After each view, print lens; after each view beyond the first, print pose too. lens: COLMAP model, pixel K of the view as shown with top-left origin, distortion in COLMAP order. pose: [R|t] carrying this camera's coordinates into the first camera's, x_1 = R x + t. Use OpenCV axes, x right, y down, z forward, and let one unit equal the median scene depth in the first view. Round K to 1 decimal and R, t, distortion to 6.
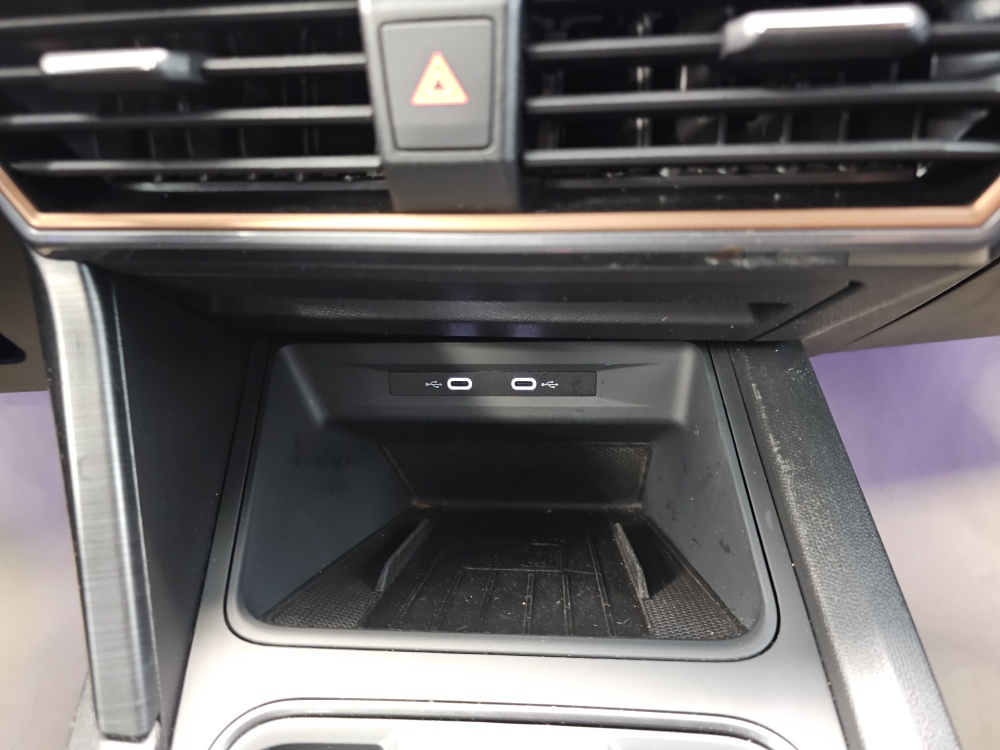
lens RADIAL K [[676.0, 0, 501.3], [0, 676.0, 374.7], [0, 0, 1]] dist [0.056646, -0.053019]
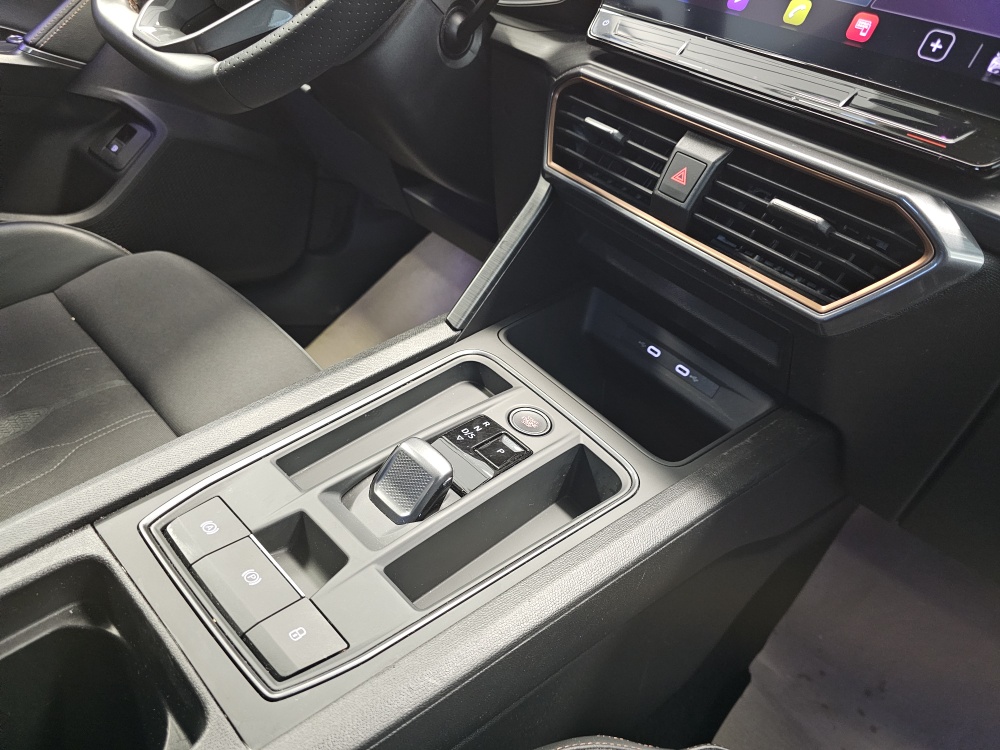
lens RADIAL K [[676.0, 0, 508.1], [0, 676.0, 385.6], [0, 0, 1]] dist [0.056646, -0.053019]
pose [[0.675679, 0.566083, -0.472236, 1.027124], [-0.637558, 0.770321, 0.011183, 0.551680], [0.370104, 0.293522, 0.881401, -1.236707]]
